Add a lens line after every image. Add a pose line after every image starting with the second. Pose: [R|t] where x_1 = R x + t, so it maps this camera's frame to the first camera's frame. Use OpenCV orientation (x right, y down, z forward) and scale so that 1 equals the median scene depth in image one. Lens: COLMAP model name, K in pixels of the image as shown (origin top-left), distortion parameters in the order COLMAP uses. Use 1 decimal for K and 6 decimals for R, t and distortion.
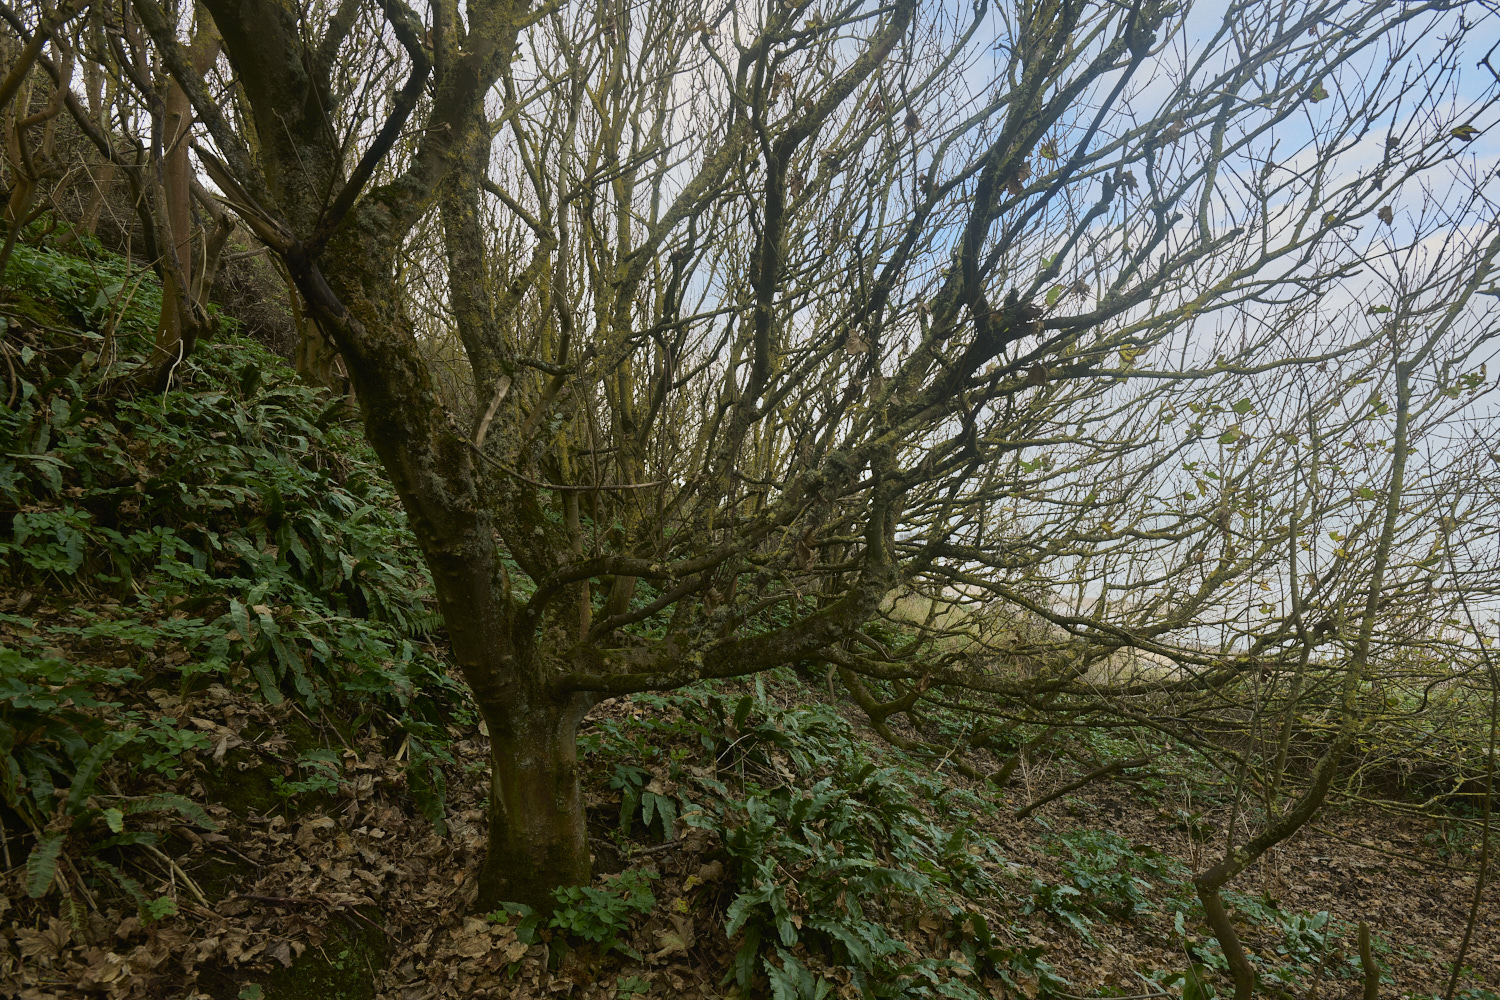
lens RADIAL K [[871.5, 0, 764.4], [0, 871.5, 516.9], [0, 0, 1]] dist [-0.005486, 0.013869]
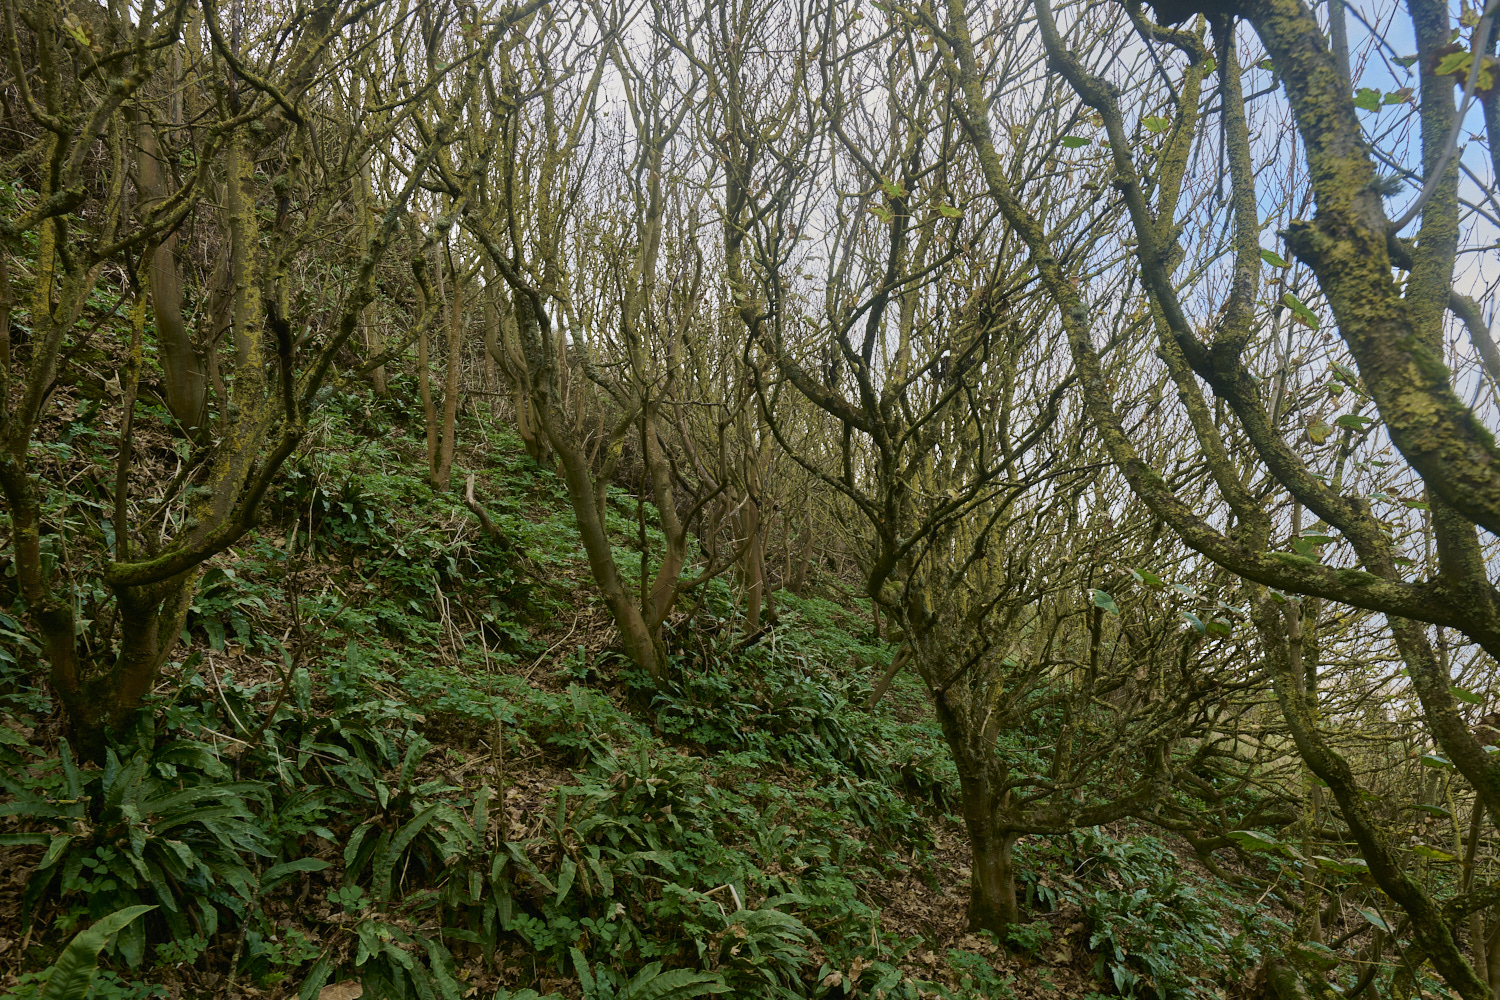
lens RADIAL K [[993.2, 0, 776.0], [0, 993.2, 517.3], [0, 0, 1]] dist [0.006587, 0.003417]
pose [[0.955774, -0.036639, -0.291812, -0.019444], [0.013152, 0.996542, -0.082047, -0.291983], [0.293809, 0.074581, 0.952950, -1.209021]]
